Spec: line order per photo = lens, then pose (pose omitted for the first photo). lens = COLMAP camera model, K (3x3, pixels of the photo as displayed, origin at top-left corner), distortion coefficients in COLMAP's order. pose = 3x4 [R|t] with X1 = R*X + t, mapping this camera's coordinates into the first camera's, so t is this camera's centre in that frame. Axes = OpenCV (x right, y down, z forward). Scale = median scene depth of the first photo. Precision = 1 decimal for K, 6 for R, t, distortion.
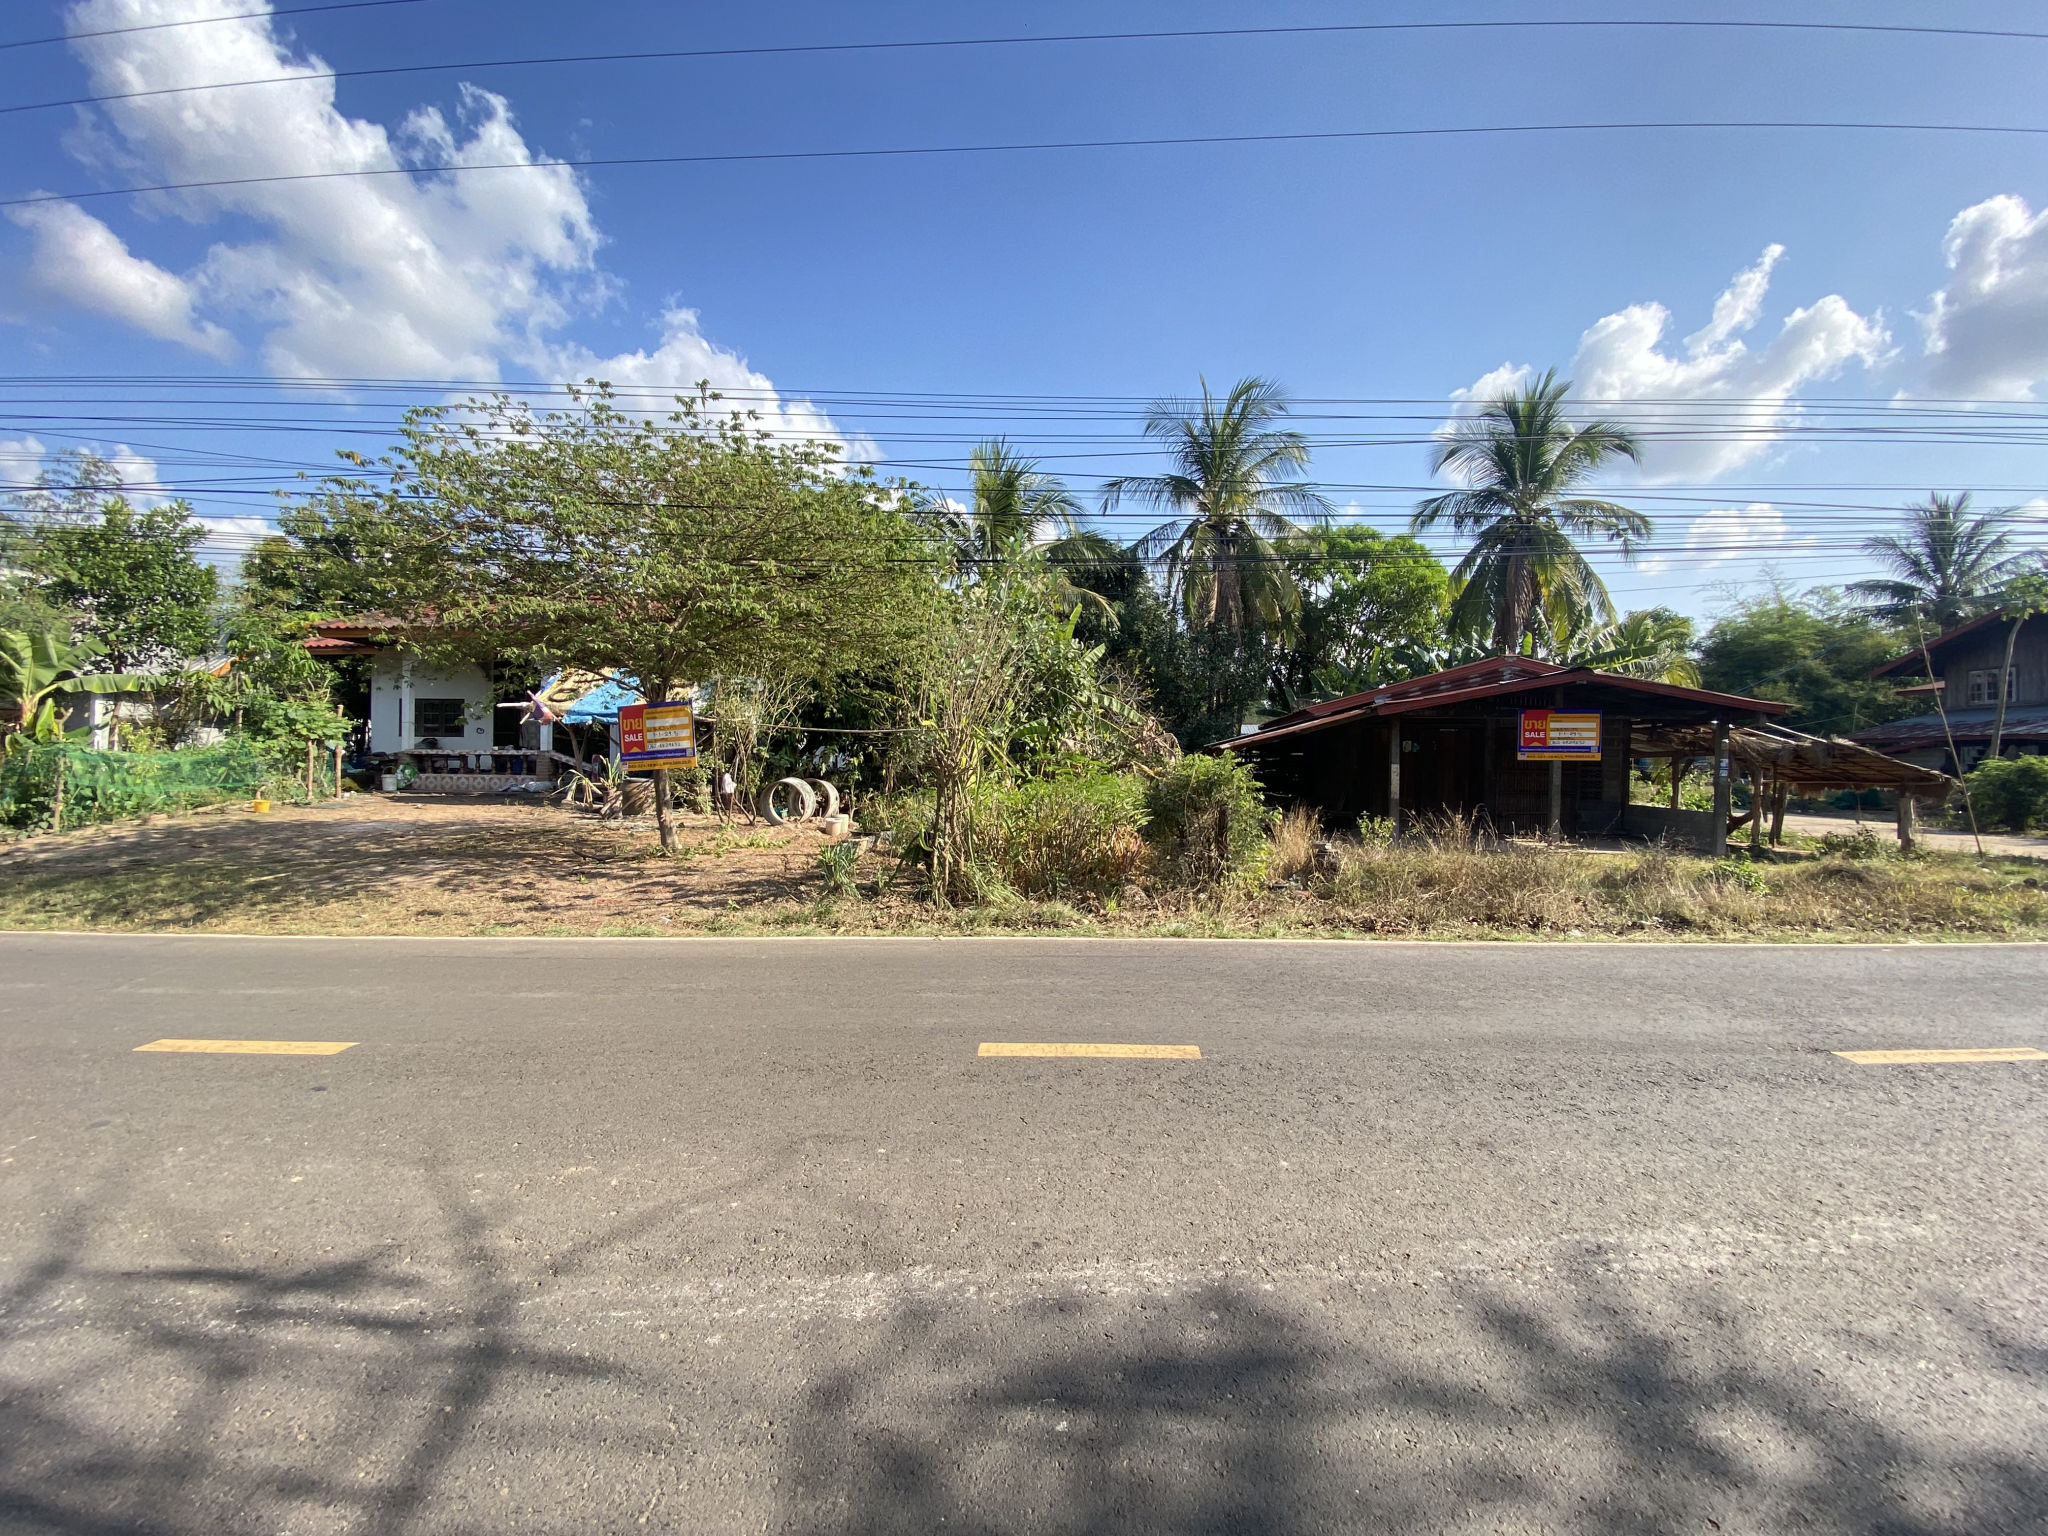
lens RADIAL K [[822.1, 0, 1023.9], [0, 822.1, 765.4], [0, 0, 1]] dist [-0.000668, -0.000244]
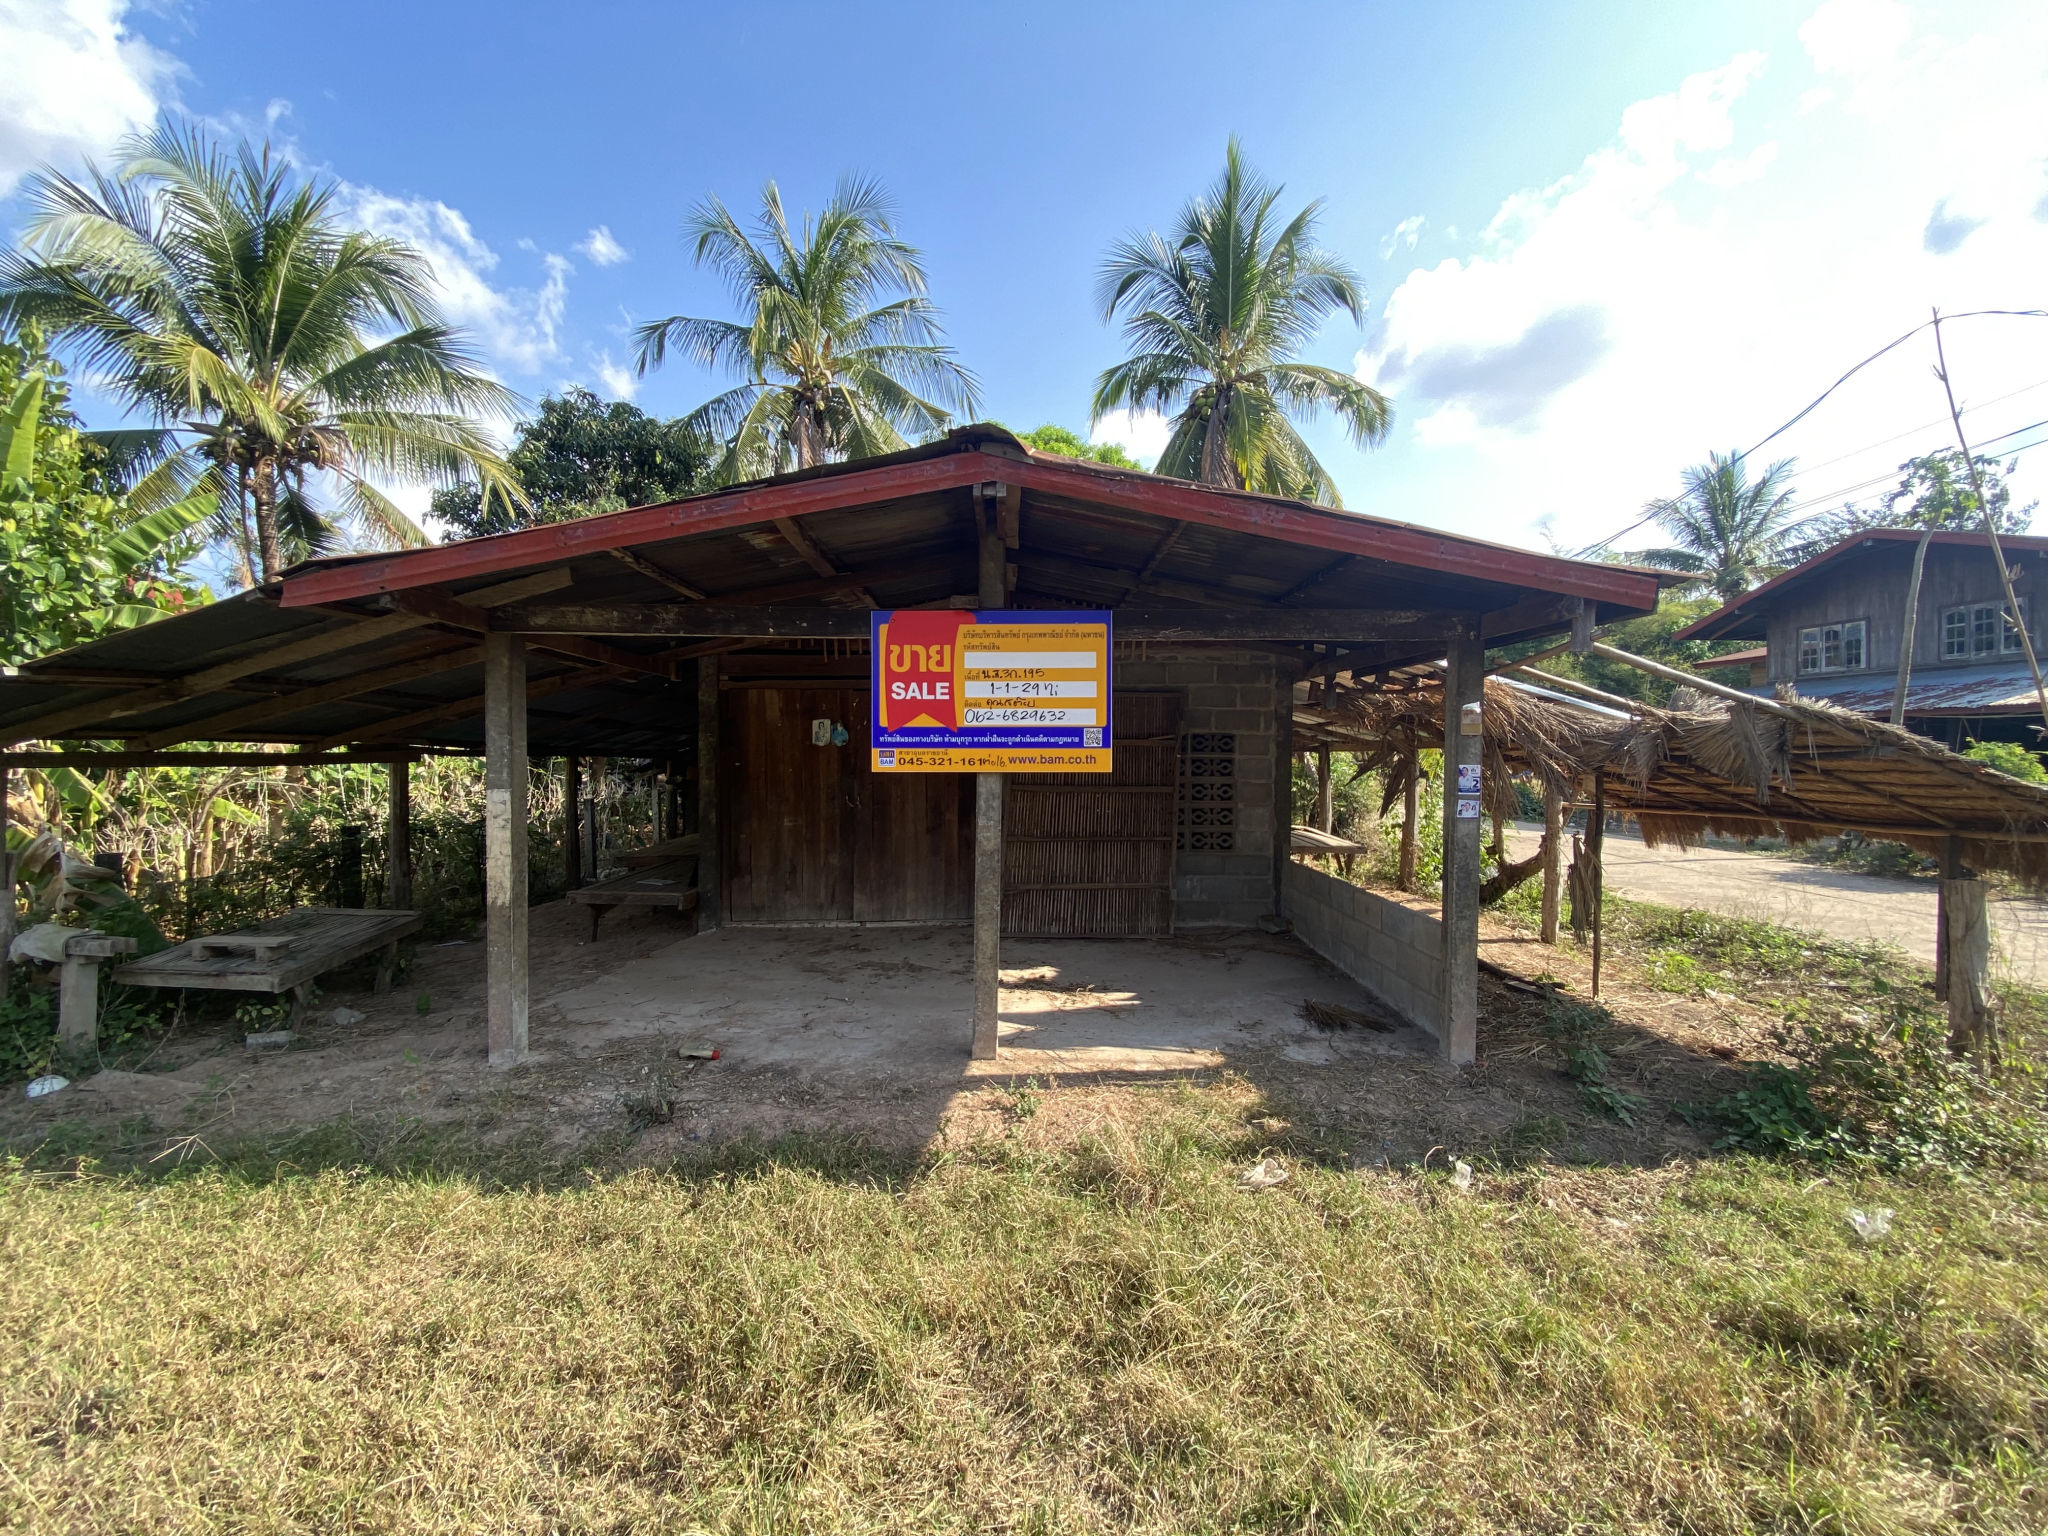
lens RADIAL K [[822.1, 0, 1028.1], [0, 822.1, 765.3], [0, 0, 1]] dist [-0.000668, -0.000244]
pose [[0.984340, -0.005436, 0.176195, 0.326052], [0.005225, 0.999985, 0.001659, -0.005004], [-0.176201, -0.000712, 0.984354, 0.369432]]
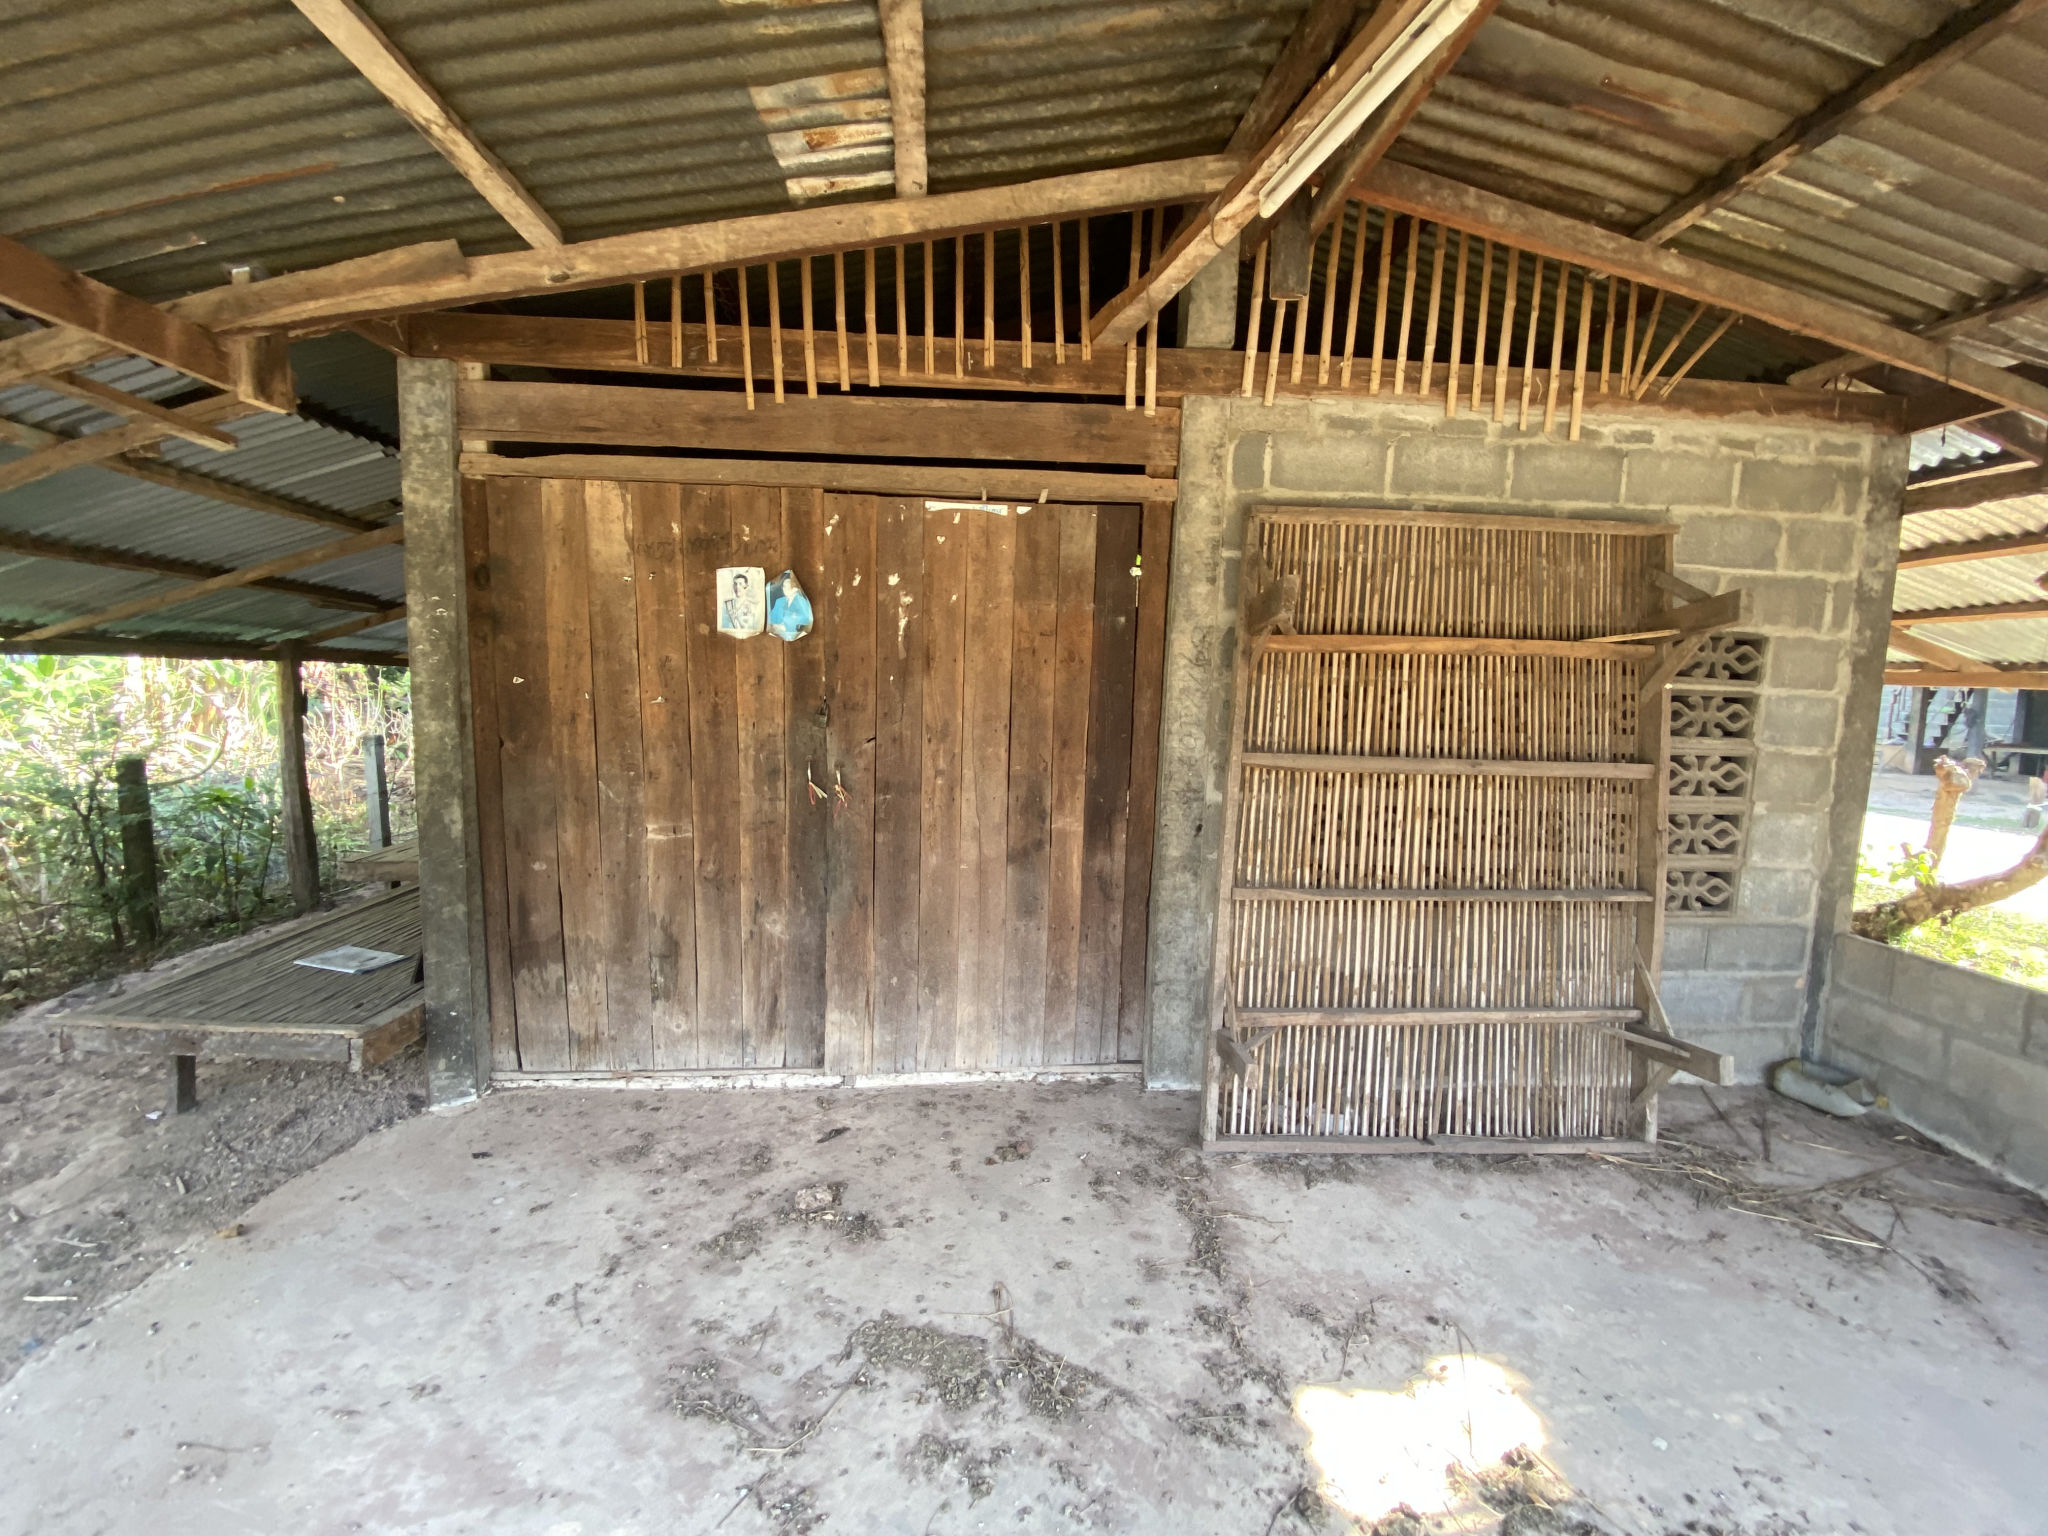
lens RADIAL K [[822.1, 0, 1022.1], [0, 822.1, 776.1], [0, 0, 1]] dist [-0.000668, -0.000244]
pose [[0.973196, -0.002954, 0.229957, 0.320750], [-0.020433, 0.994852, 0.099255, -0.004990], [-0.229067, -0.101293, 0.968126, 0.471982]]
